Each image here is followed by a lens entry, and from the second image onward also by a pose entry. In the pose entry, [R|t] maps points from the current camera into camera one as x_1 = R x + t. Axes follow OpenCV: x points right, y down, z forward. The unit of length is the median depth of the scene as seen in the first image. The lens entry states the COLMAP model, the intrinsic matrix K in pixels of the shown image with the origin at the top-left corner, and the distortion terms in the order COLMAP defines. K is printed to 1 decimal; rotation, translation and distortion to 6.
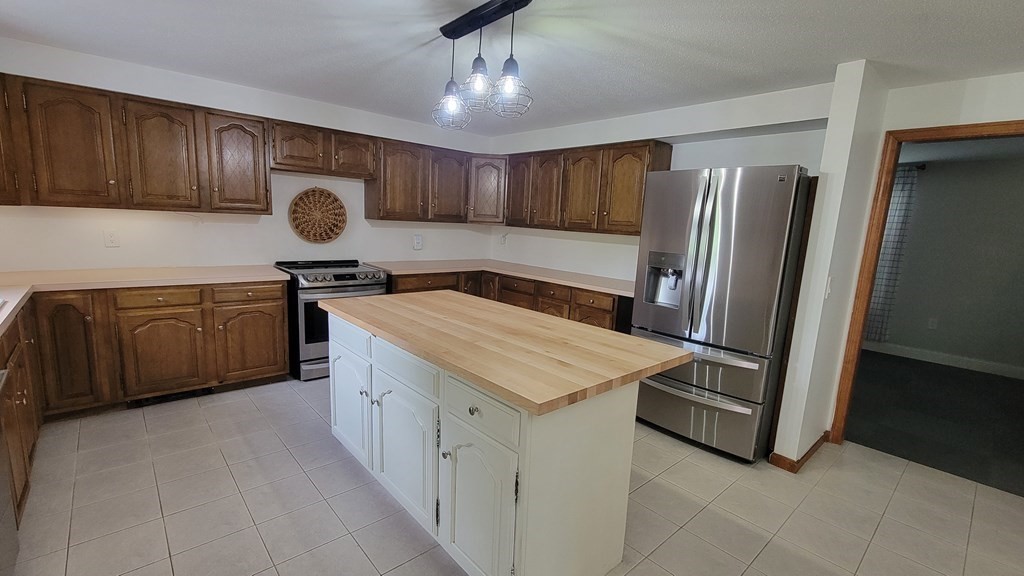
lens RADIAL K [[446.3, 0, 507.3], [0, 446.3, 294.1], [0, 0, 1]] dist [0.000879, -0.002613]
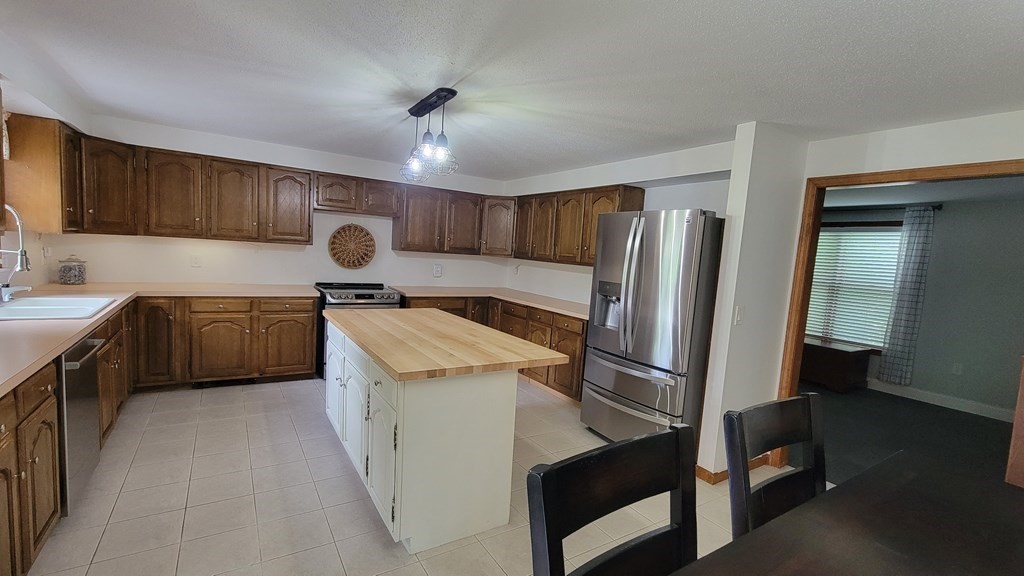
lens RADIAL K [[446.3, 0, 507.3], [0, 446.3, 293.6], [0, 0, 1]] dist [0.000879, -0.002613]
pose [[0.986304, 0.032434, -0.161716, 0.236896], [-0.044656, 0.996366, -0.072526, 0.027205], [0.158776, 0.078754, 0.984169, -0.150414]]
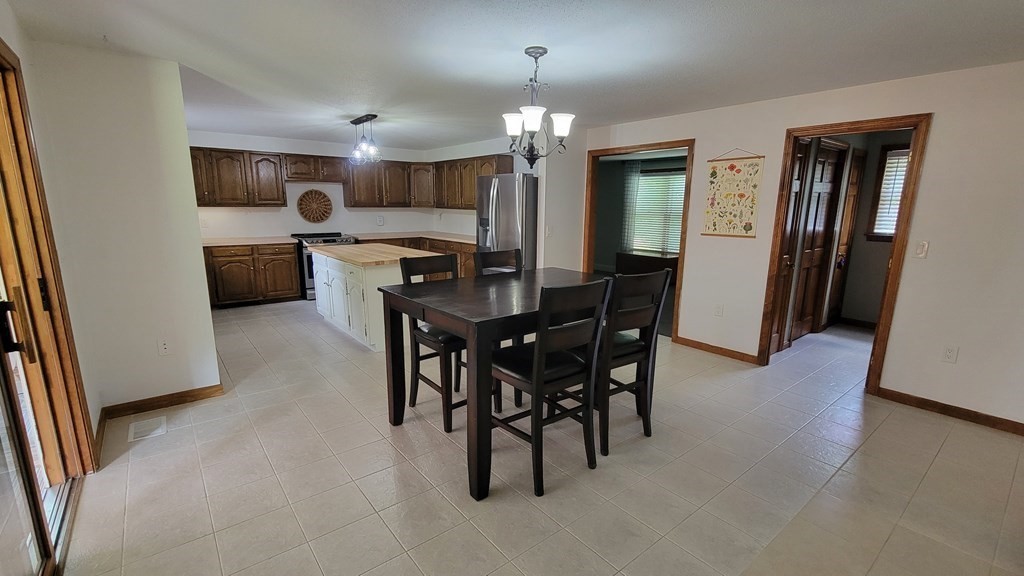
lens RADIAL K [[446.3, 0, 506.1], [0, 446.3, 294.9], [0, 0, 1]] dist [0.000879, -0.002613]
pose [[0.997611, -0.027946, -0.063174, 0.470394], [0.030294, 0.998874, 0.036523, 0.141938], [0.062082, -0.038349, 0.997334, -0.773460]]
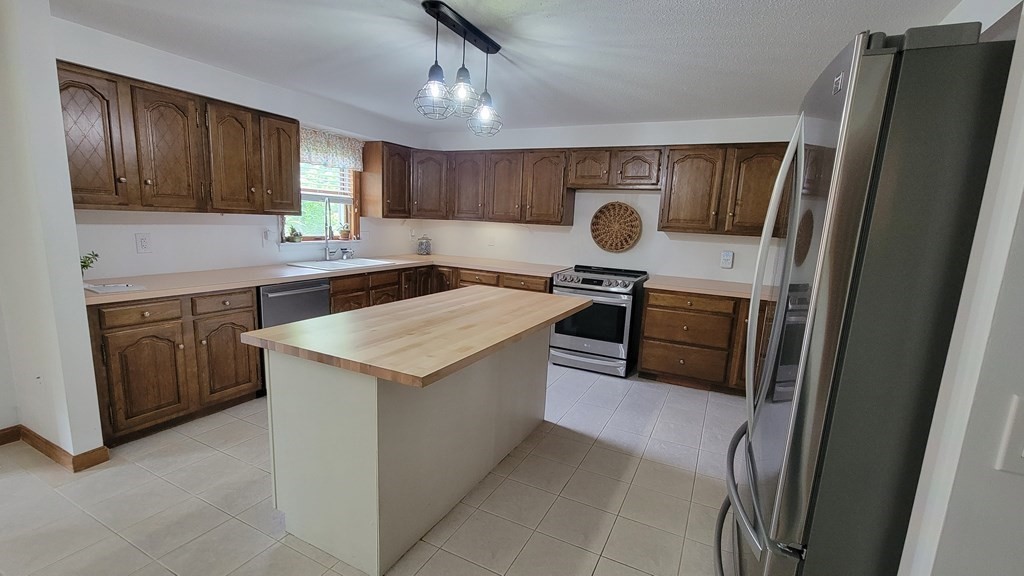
lens RADIAL K [[446.3, 0, 515.2], [0, 446.3, 295.6], [0, 0, 1]] dist [0.000879, -0.002613]
pose [[0.376728, 0.127012, -0.917575, 0.614195], [-0.178800, 0.981898, 0.062505, -0.042738], [0.908904, 0.140515, 0.392618, 0.445795]]
